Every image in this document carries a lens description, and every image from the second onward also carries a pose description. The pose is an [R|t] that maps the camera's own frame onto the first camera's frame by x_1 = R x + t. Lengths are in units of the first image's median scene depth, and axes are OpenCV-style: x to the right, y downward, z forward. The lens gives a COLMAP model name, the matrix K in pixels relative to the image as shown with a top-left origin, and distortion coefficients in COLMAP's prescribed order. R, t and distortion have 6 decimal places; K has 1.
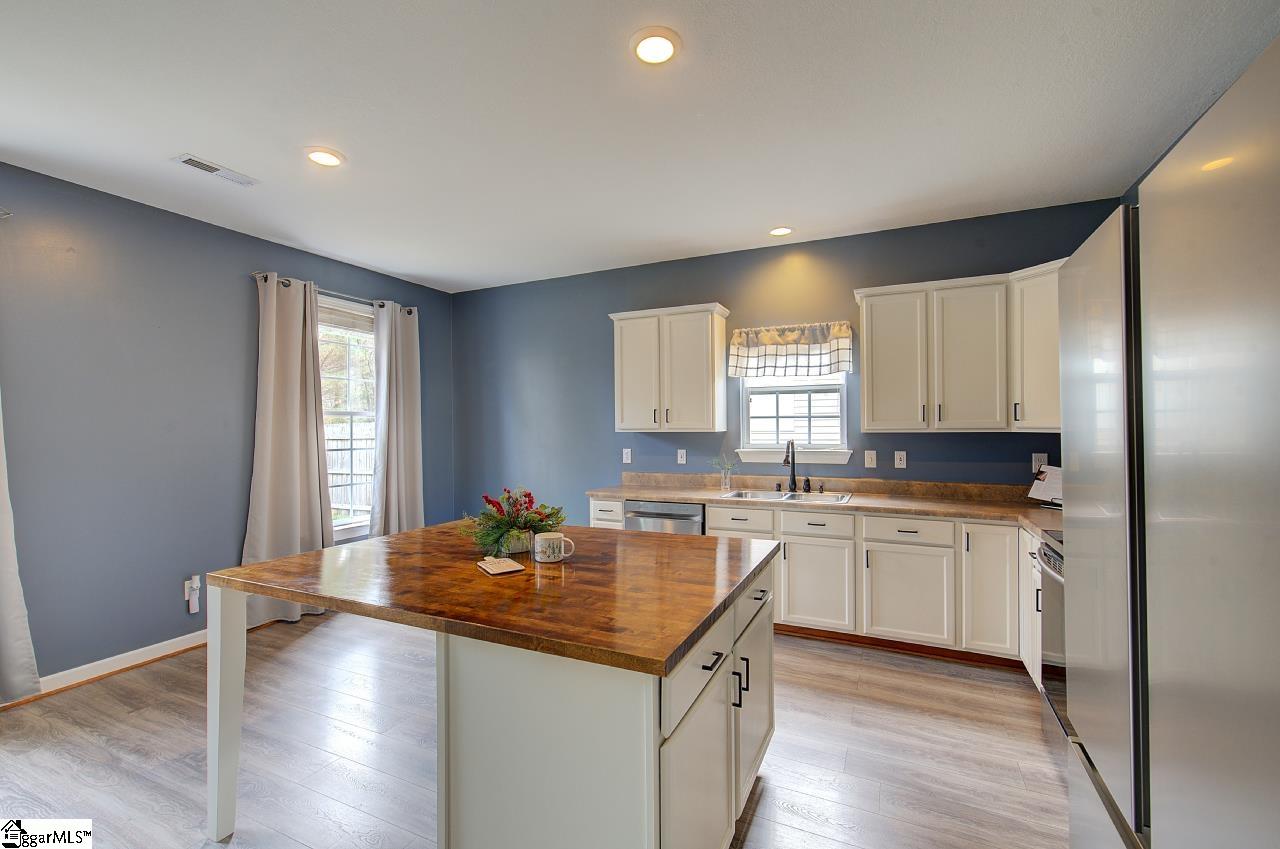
lens RADIAL K [[549.5, 0, 644.7], [0, 549.5, 424.5], [0, 0, 1]] dist [-0.002256, 0.001289]
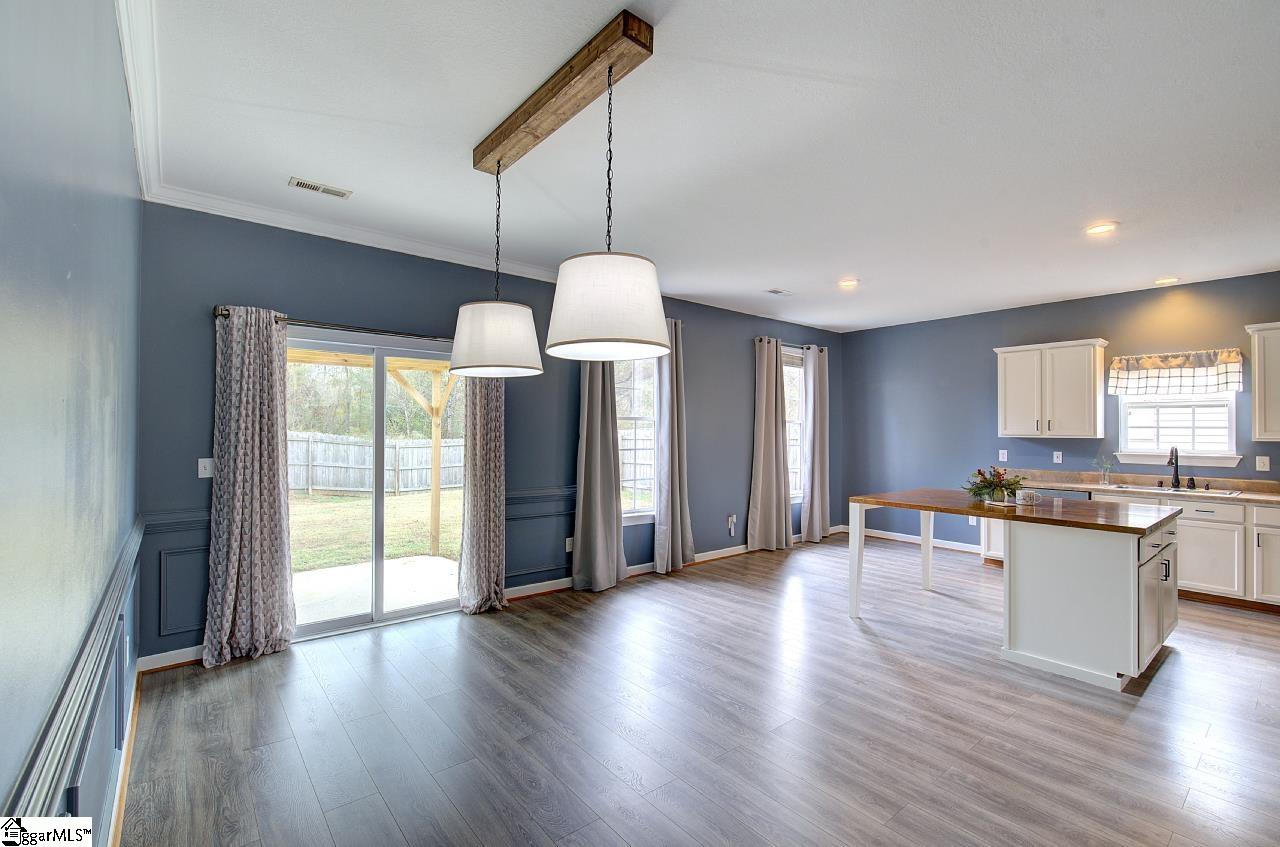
lens RADIAL K [[568.2, 0, 636.5], [0, 568.2, 424.4], [0, 0, 1]] dist [-0.005460, 0.001136]
pose [[0.901680, 0.008231, -0.432325, -0.269805], [-0.011275, 0.999926, -0.004479, -0.000942], [0.432257, 0.008913, 0.901707, -0.659582]]
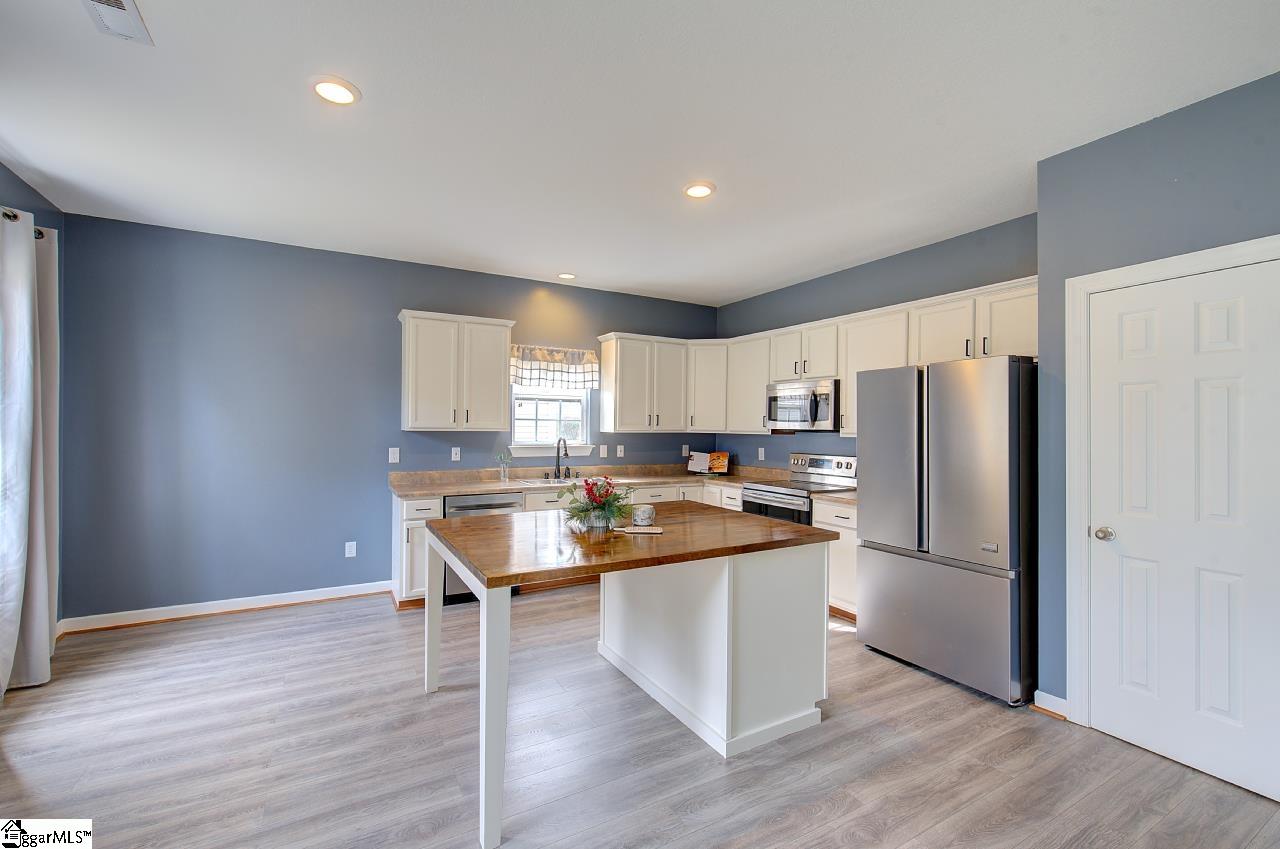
lens RADIAL K [[549.5, 0, 639.9], [0, 549.5, 428.8], [0, 0, 1]] dist [-0.002256, 0.001289]
pose [[0.575144, 0.009121, 0.818001, -0.660607], [-0.015993, 0.999872, 0.000096, 0.003669], [-0.817896, -0.013138, 0.575216, 0.109453]]
